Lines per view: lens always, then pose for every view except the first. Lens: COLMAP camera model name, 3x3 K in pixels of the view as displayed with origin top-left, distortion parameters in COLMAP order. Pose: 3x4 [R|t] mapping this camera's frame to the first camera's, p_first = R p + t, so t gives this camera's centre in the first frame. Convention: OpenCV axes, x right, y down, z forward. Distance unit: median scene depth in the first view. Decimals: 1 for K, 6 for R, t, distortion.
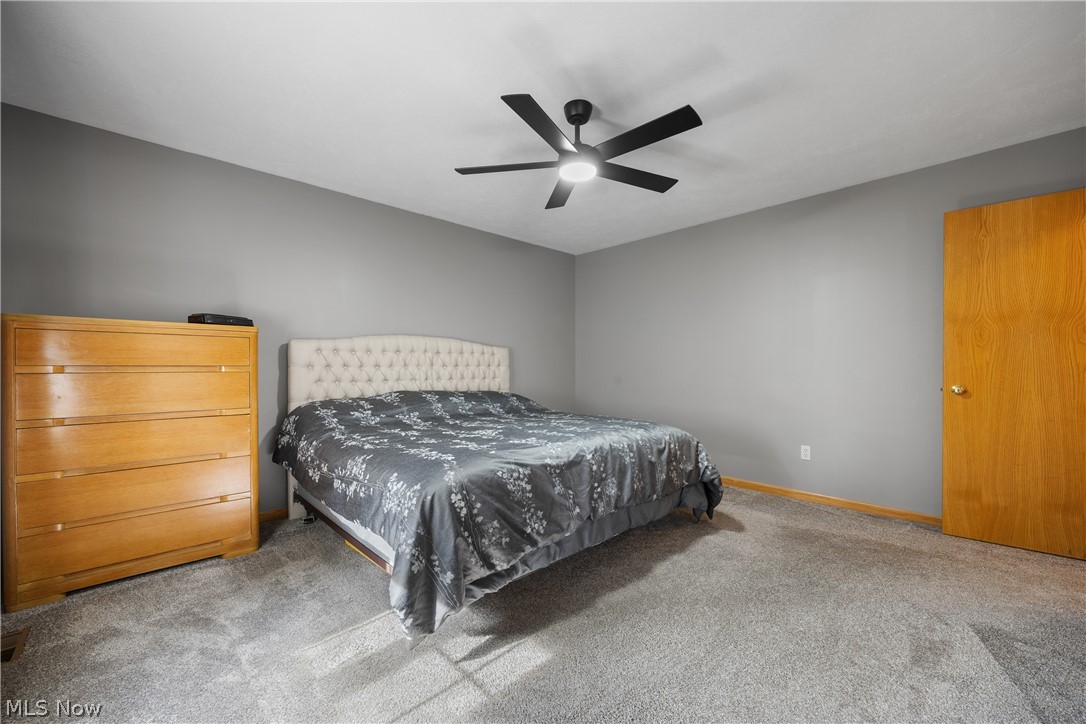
lens RADIAL K [[427.3, 0, 546.0], [0, 427.3, 368.8], [0, 0, 1]] dist [-0.001262, -0.000453]
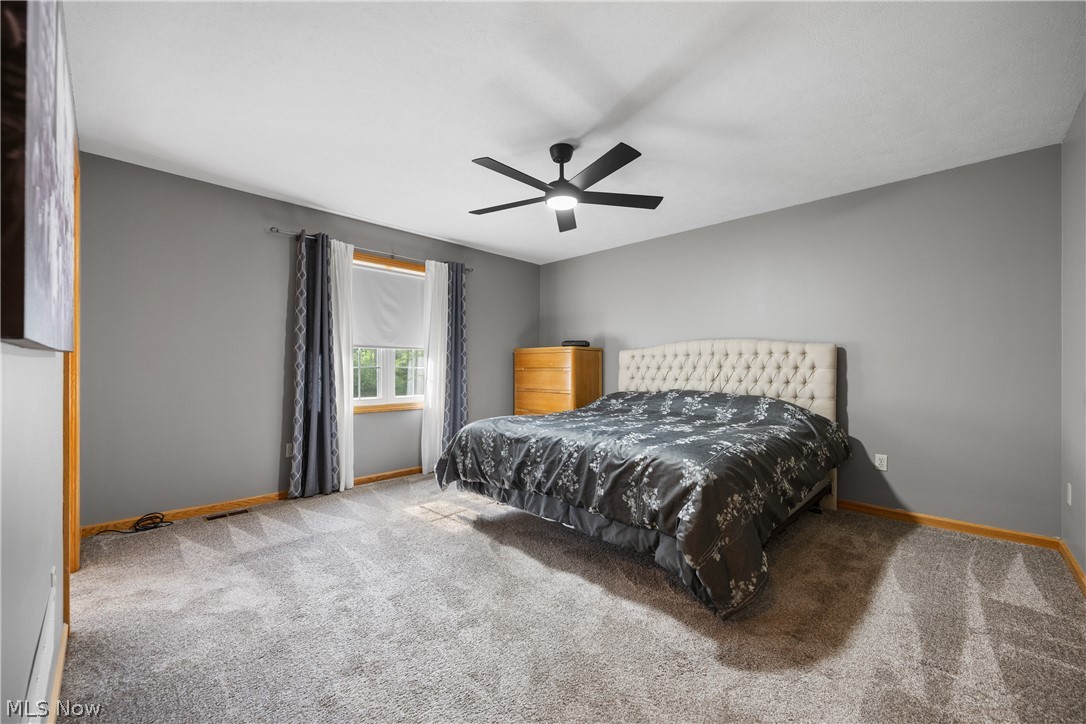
lens RADIAL K [[427.3, 0, 546.0], [0, 427.3, 368.8], [0, 0, 1]] dist [-0.001262, -0.000453]
pose [[0.045070, 0.003702, -0.998977, 1.105516], [-0.009856, 0.999946, 0.003261, -0.006981], [0.998935, 0.009699, 0.045105, 0.803196]]
